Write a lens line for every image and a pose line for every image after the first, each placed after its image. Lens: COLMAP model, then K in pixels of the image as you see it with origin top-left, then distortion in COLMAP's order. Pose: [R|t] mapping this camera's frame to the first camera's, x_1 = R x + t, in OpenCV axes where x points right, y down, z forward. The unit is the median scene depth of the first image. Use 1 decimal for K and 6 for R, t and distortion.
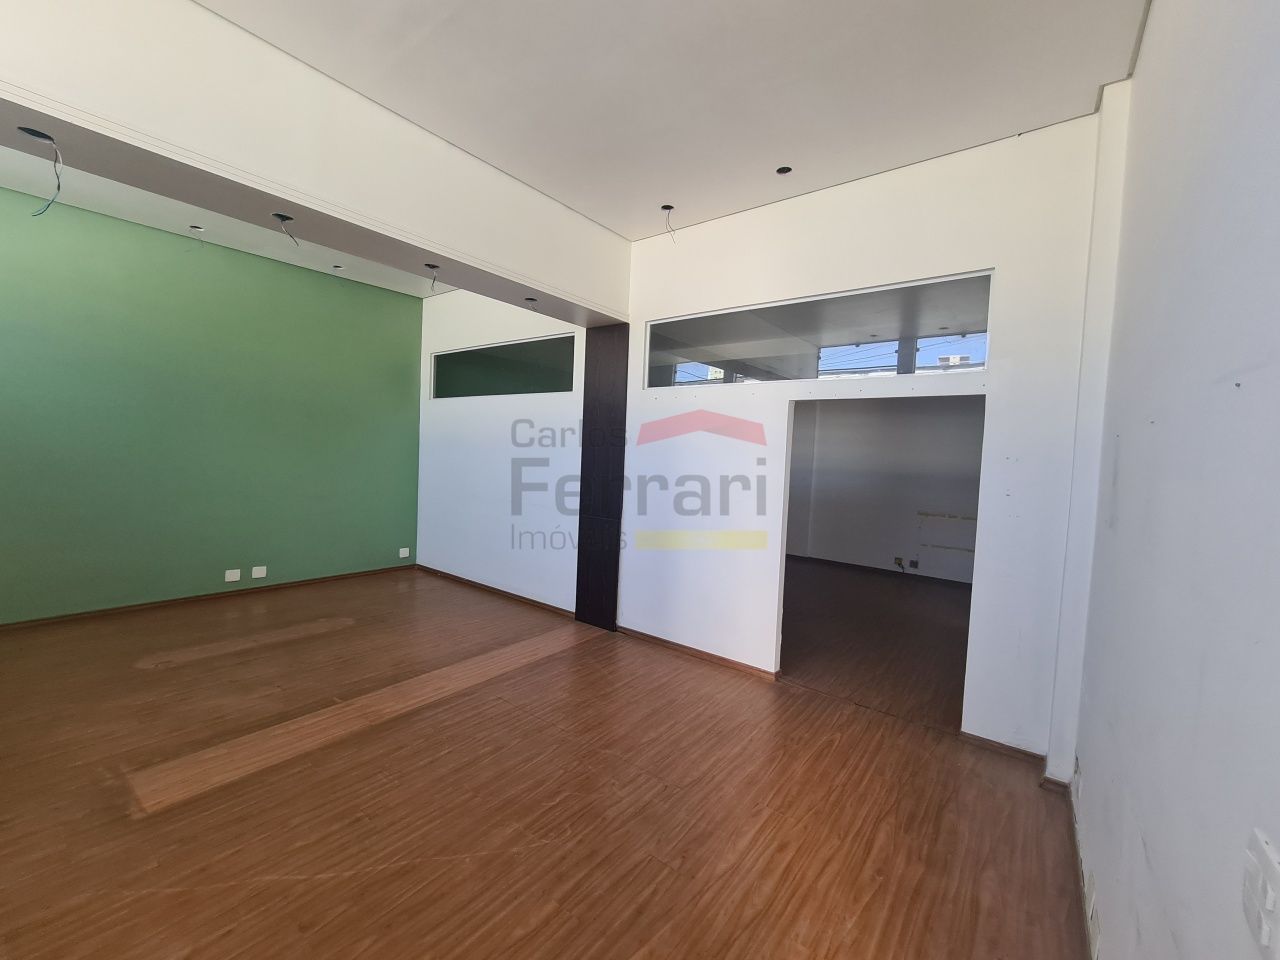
lens RADIAL K [[519.3, 0, 642.7], [0, 519.3, 480.0], [0, 0, 1]] dist [-0.002356, -0.000831]
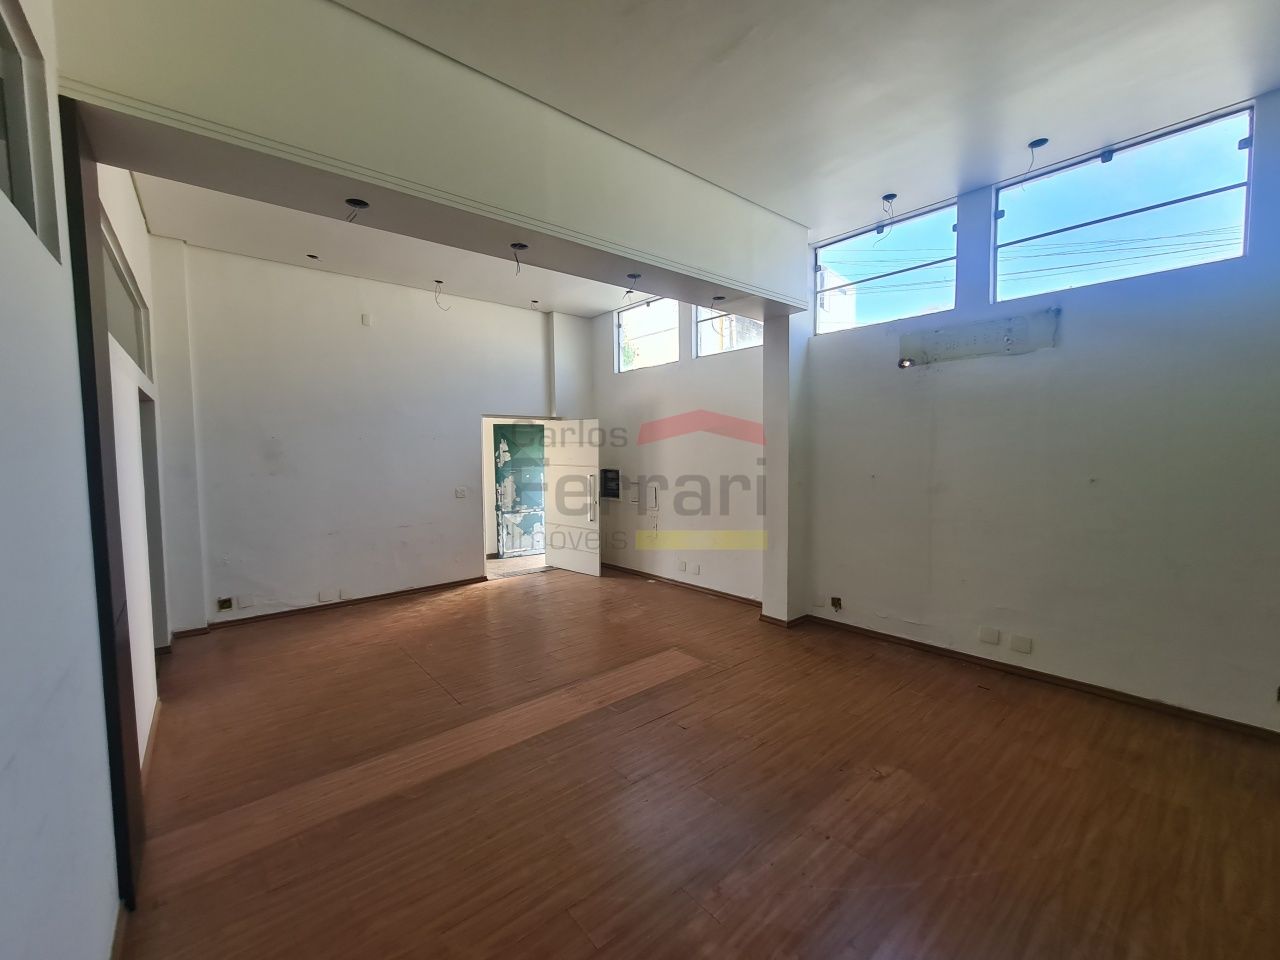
lens RADIAL K [[524.5, 0, 643.5], [0, 524.5, 480.3], [0, 0, 1]] dist [-0.000706, -0.000072]
pose [[-0.975784, -0.045256, 0.214004, -0.612583], [-0.020104, 0.992777, 0.118277, -0.095646], [-0.217811, 0.111110, -0.969646, 1.392654]]
